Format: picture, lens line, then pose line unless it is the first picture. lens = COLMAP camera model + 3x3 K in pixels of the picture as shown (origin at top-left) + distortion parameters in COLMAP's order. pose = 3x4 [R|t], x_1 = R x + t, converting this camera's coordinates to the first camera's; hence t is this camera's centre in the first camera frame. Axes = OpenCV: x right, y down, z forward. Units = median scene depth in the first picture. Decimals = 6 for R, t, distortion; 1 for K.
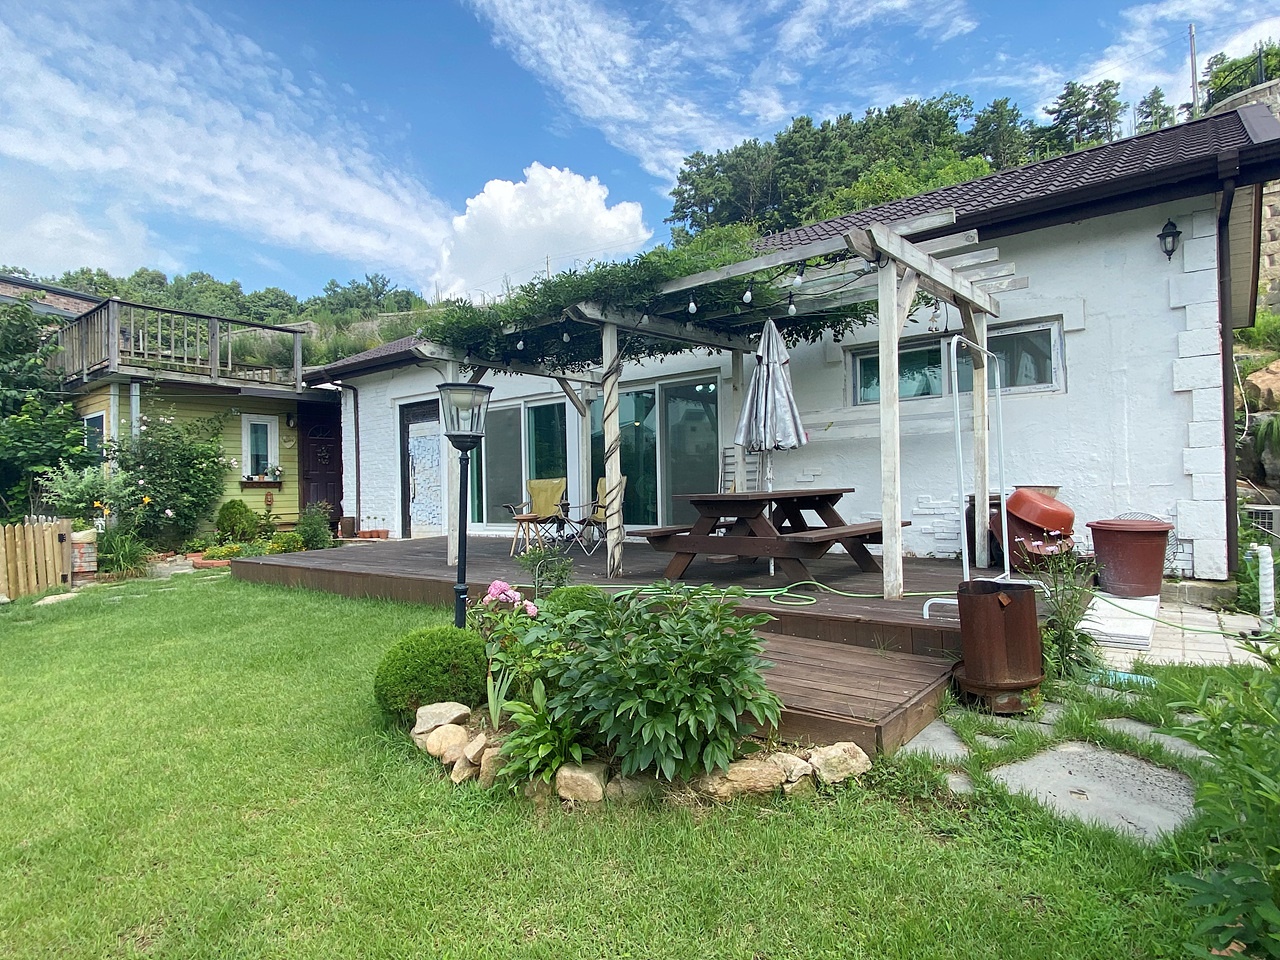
lens RADIAL K [[717.3, 0, 634.3], [0, 717.3, 481.3], [0, 0, 1]] dist [0.070394, -0.035504]
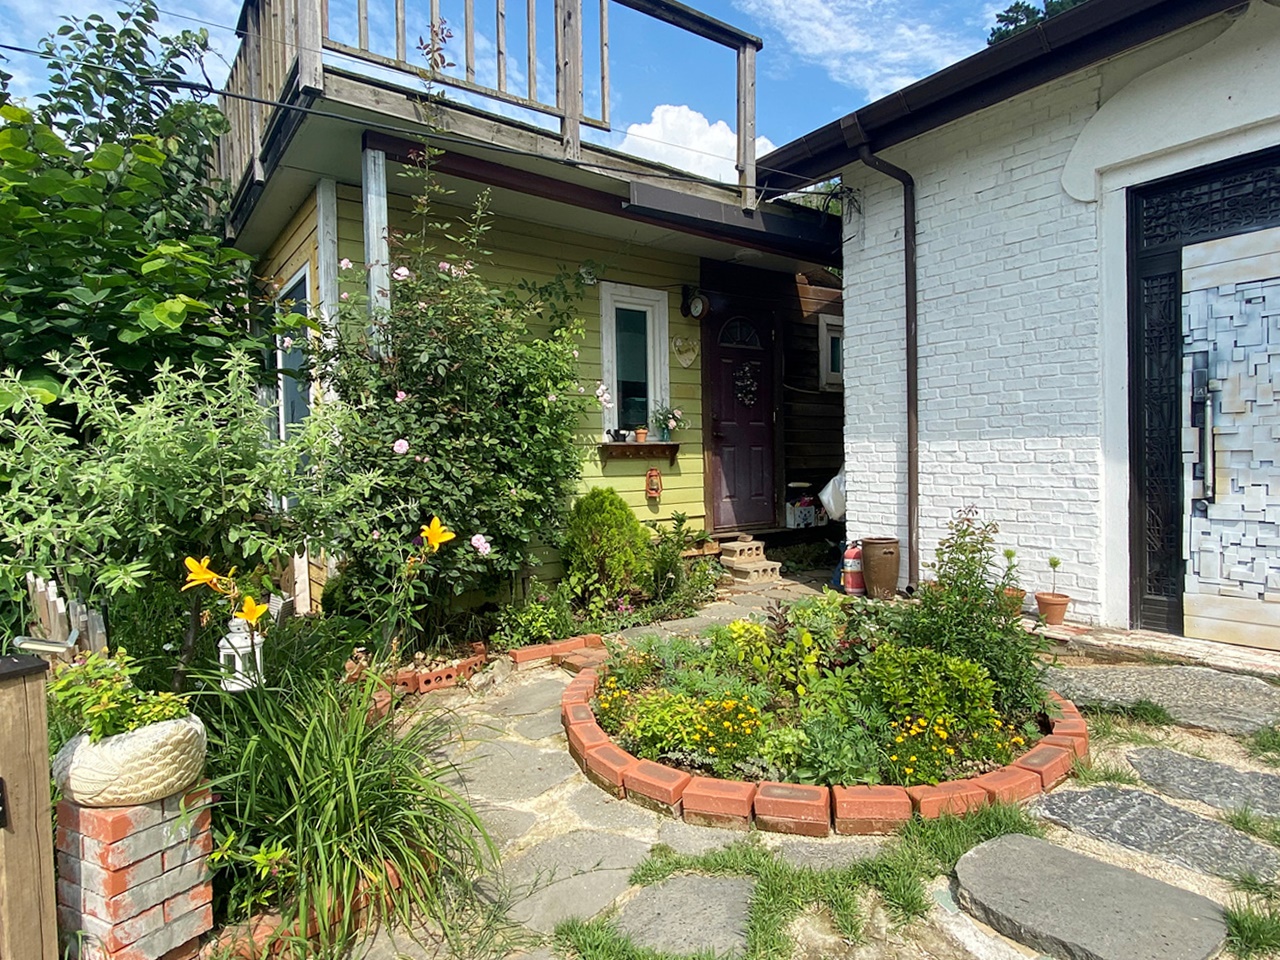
lens RADIAL K [[730.9, 0, 634.3], [0, 730.9, 488.8], [0, 0, 1]] dist [-0.003091, -0.002315]
pose [[0.957781, 0.015132, -0.287100, -0.085391], [0.002814, 0.998073, 0.061993, -0.000022], [0.287485, -0.060183, 0.955892, 0.128182]]
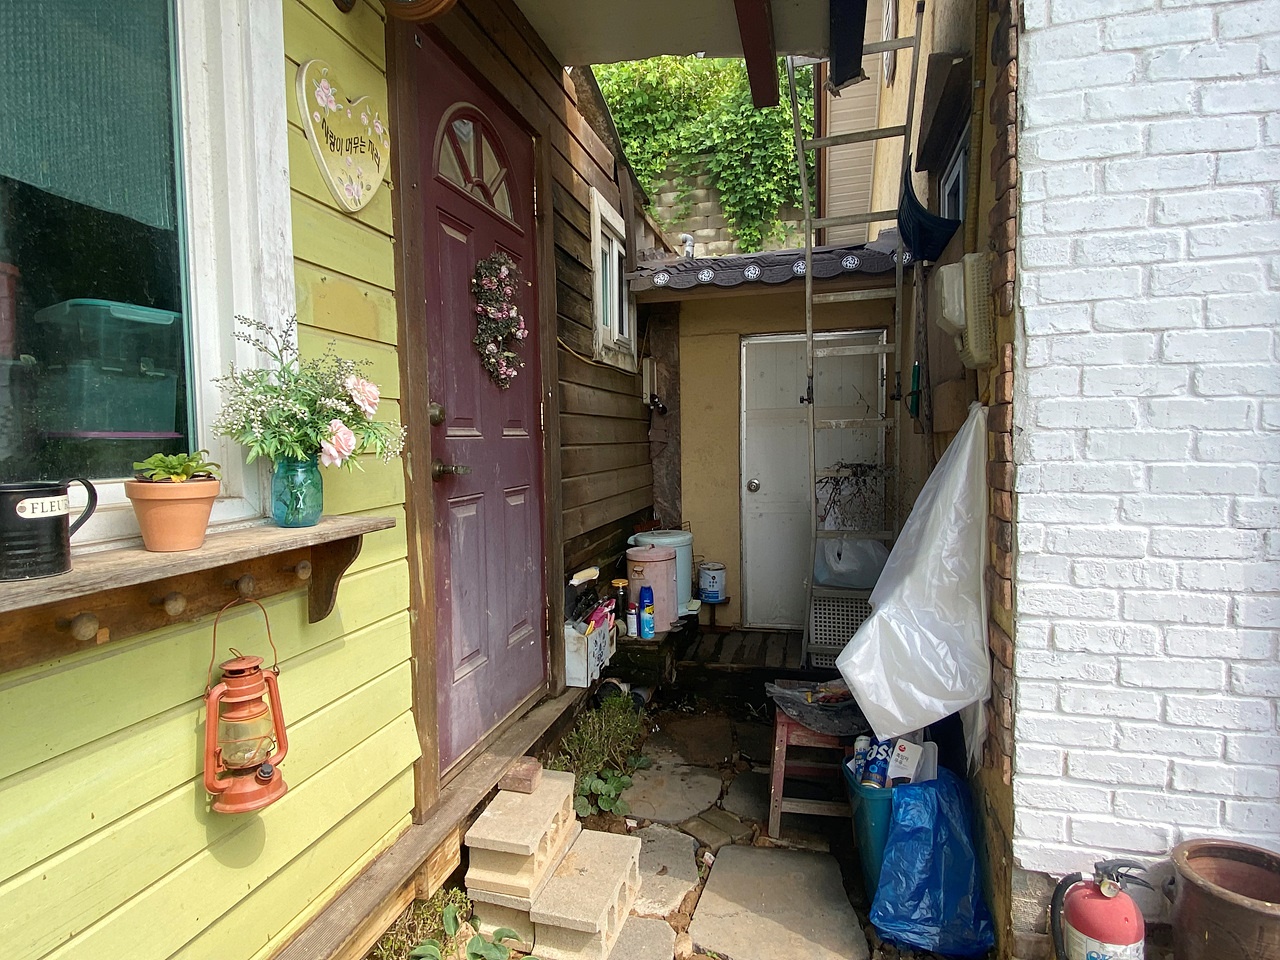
lens RADIAL K [[717.3, 0, 634.3], [0, 717.3, 481.3], [0, 0, 1]] dist [0.070394, -0.035504]
pose [[0.922171, -0.012206, 0.386591, -0.106778], [-0.017291, 0.997202, 0.072730, -0.002937], [-0.386397, -0.073754, 0.919379, 0.194128]]
